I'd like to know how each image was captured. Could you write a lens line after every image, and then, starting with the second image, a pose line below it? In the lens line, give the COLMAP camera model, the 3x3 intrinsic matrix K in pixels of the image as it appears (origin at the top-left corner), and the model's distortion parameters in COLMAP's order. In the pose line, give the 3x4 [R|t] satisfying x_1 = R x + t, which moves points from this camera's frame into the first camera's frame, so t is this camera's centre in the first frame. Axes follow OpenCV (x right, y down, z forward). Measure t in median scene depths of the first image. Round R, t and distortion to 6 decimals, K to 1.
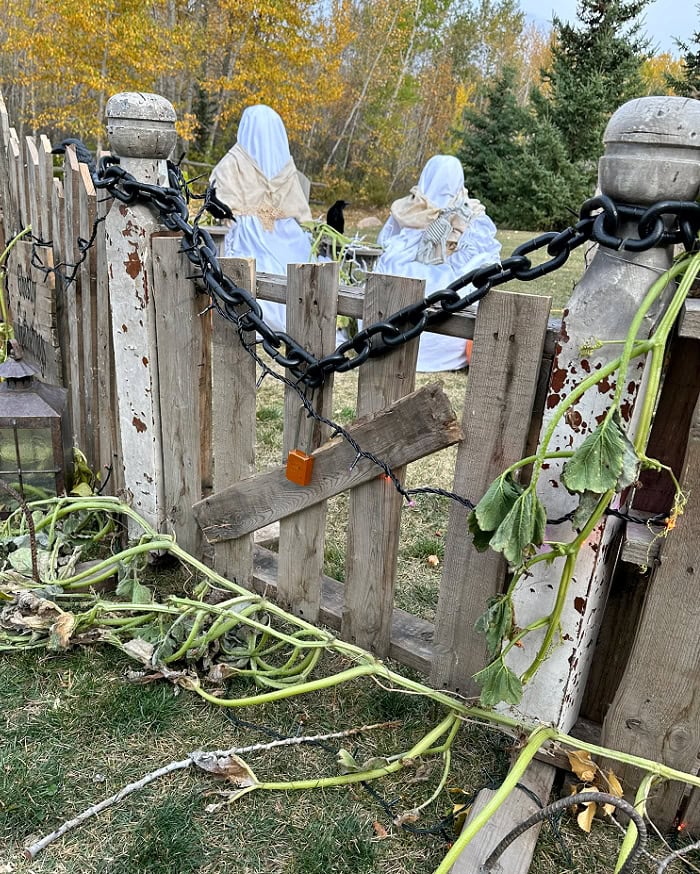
lens RADIAL K [[791.5, 0, 348.7], [0, 791.5, 497.9], [0, 0, 1]] dist [-0.005855, 0.031534]
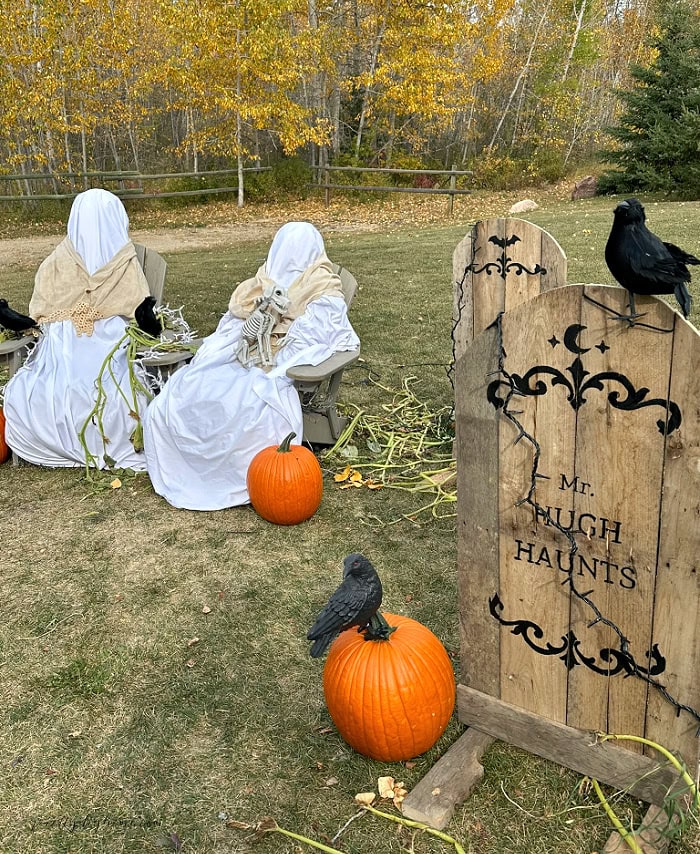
lens RADIAL K [[837.8, 0, 343.7], [0, 837.8, 432.3], [0, 0, 1]] dist [0.057508, 0.000000]
pose [[0.957116, -0.034244, -0.287673, 0.116862], [0.016908, 0.997900, -0.062535, -0.044089], [0.289210, 0.054989, 0.955685, 0.051617]]
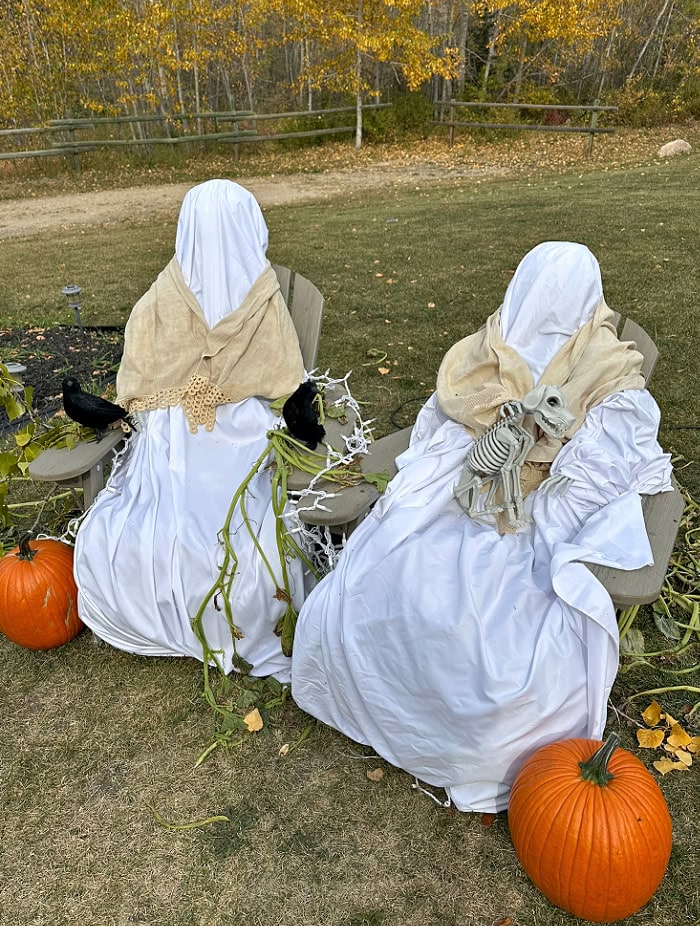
lens RADIAL K [[787.7, 0, 350.2], [0, 787.7, 463.6], [0, 0, 1]] dist [0.029047, -0.043755]
pose [[0.921312, 0.037822, -0.386981, 0.055214], [-0.013131, 0.997717, 0.066250, -0.093282], [0.388603, -0.055955, 0.919705, 0.141815]]
